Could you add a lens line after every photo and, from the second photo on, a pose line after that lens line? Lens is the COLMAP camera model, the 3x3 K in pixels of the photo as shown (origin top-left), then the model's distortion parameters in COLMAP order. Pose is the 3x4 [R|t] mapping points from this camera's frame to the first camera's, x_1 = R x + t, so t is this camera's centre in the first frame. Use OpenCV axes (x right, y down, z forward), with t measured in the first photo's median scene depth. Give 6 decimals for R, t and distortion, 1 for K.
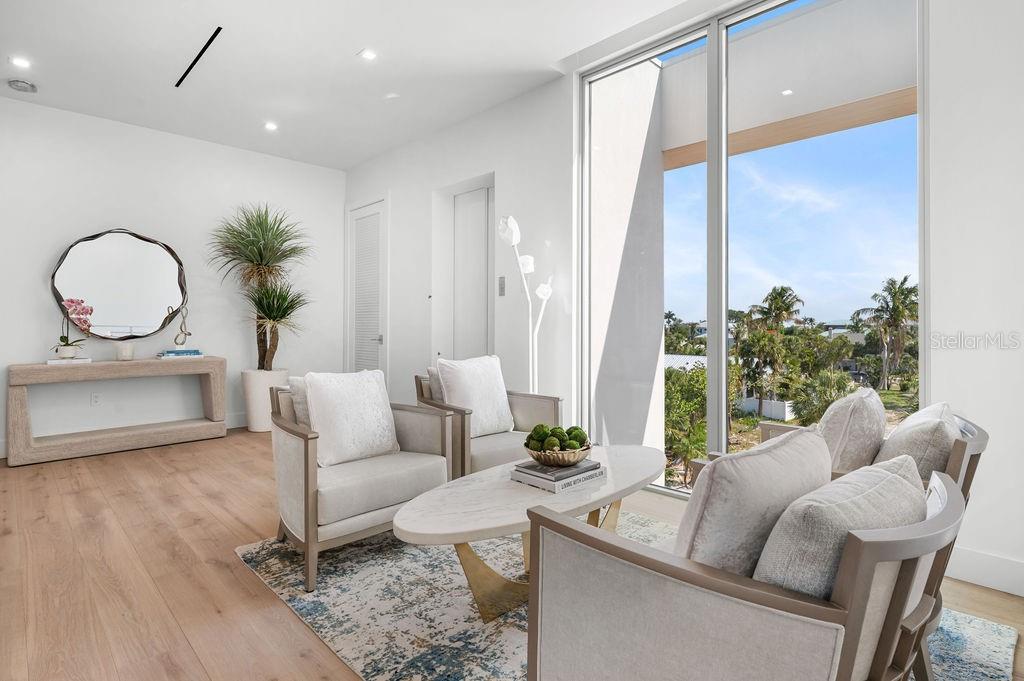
lens RADIAL K [[508.6, 0, 515.2], [0, 508.6, 325.2], [0, 0, 1]] dist [-0.001180, -0.000913]
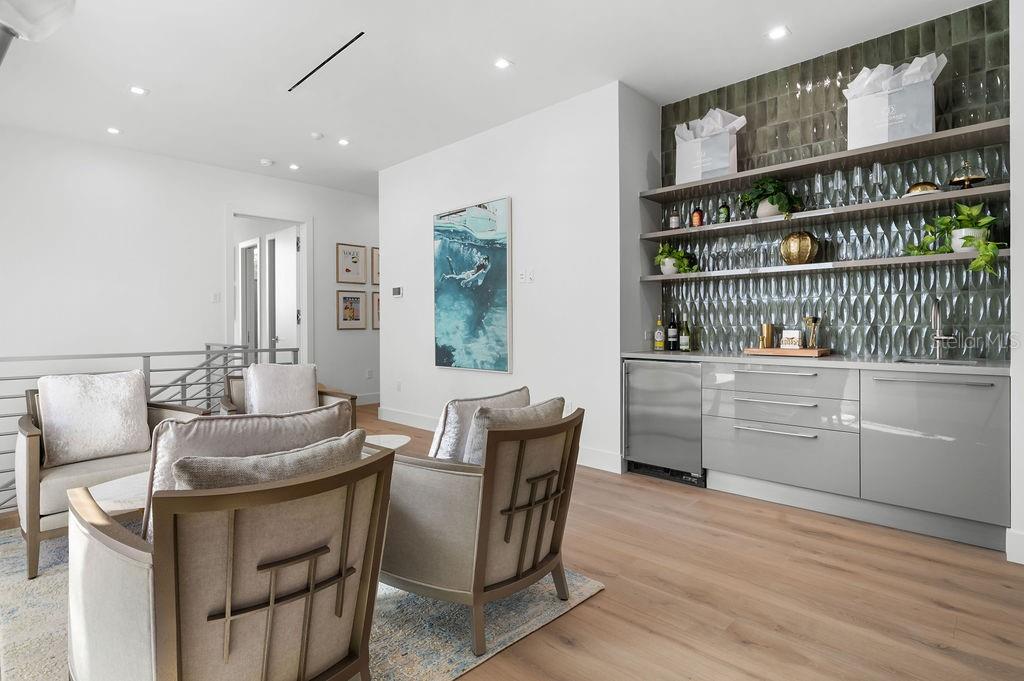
lens RADIAL K [[508.6, 0, 515.2], [0, 508.6, 325.2], [0, 0, 1]] dist [-0.001180, -0.000913]
pose [[-0.999744, 0.002556, -0.022467, -0.217769], [0.002459, 0.999987, 0.004368, -0.004596], [0.022478, 0.004312, -0.999738, 1.063558]]
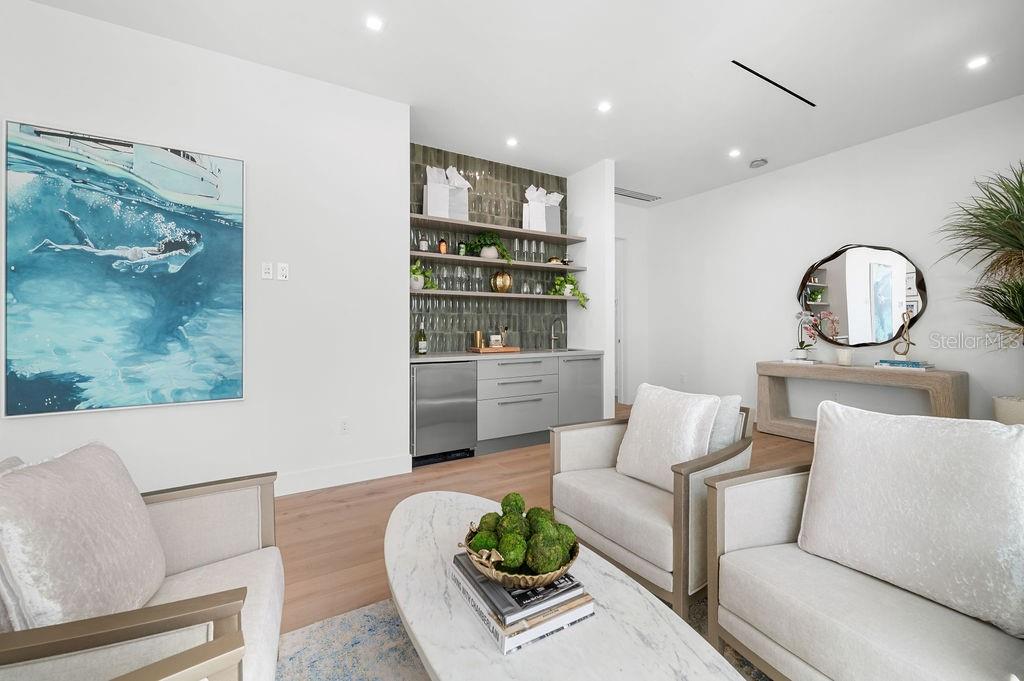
lens RADIAL K [[414.3, 0, 510.5], [0, 414.3, 324.5], [0, 0, 1]] dist [-0.000442, -0.000237]
pose [[-0.257757, -0.007335, -0.966182, 0.283471], [-0.001646, 0.999973, -0.007153, -0.011279], [0.966208, -0.000254, -0.257762, 0.557712]]
